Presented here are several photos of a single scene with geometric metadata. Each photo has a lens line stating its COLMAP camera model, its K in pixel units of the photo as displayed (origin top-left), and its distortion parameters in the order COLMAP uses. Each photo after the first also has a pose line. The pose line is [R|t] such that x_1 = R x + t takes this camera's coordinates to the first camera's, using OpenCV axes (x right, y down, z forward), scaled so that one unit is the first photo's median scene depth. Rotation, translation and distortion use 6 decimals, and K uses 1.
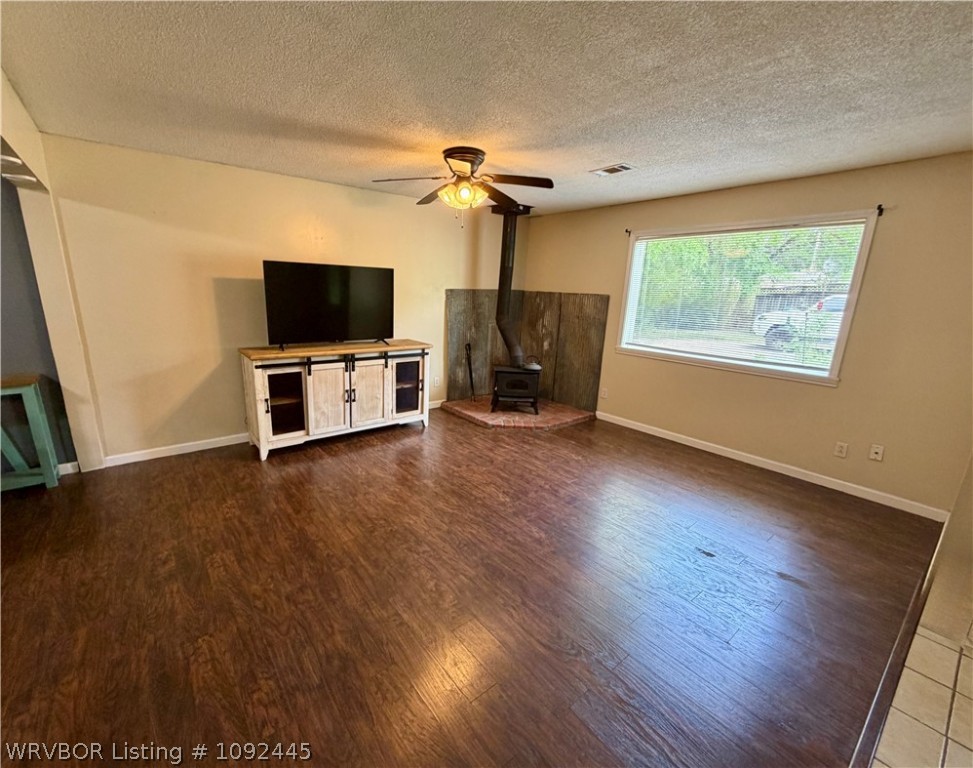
lens RADIAL K [[410.4, 0, 458.6], [0, 410.4, 389.2], [0, 0, 1]] dist [-0.000509, -0.000132]
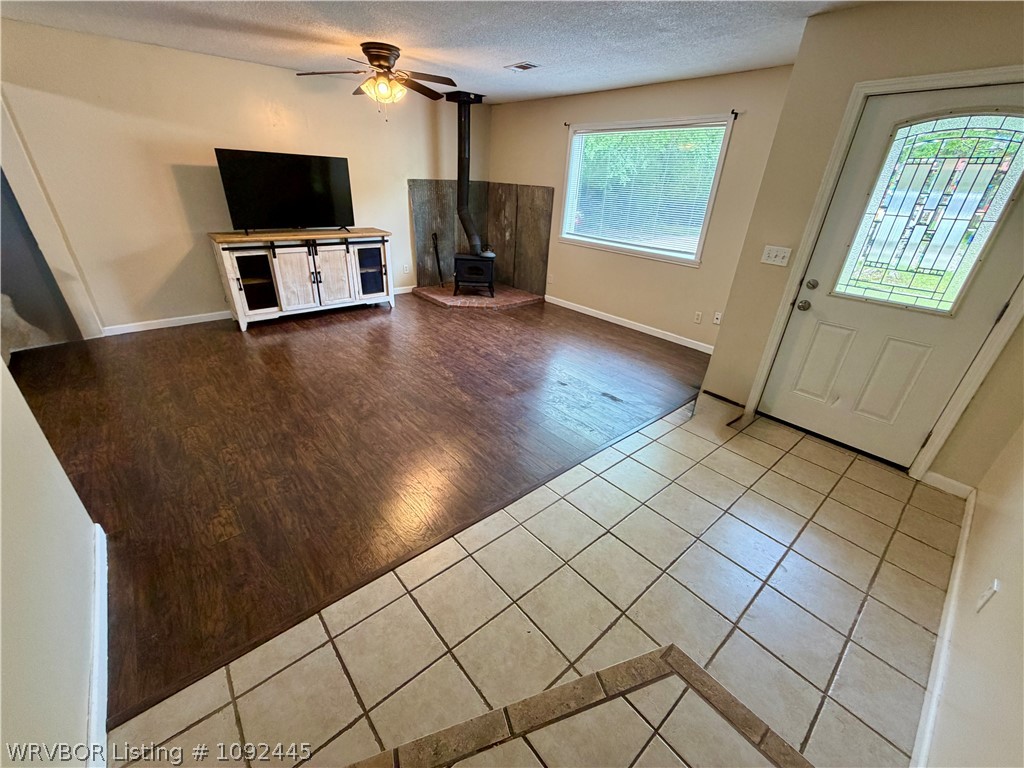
lens RADIAL K [[406.9, 0, 512.0], [0, 406.9, 384.0], [0, 0, 1]] dist [-0.002051, -0.000027]
pose [[0.997752, -0.015840, 0.065116, 0.201789], [0.000784, 0.974359, 0.224999, 0.049511], [-0.067010, -0.224443, 0.972181, -0.217364]]
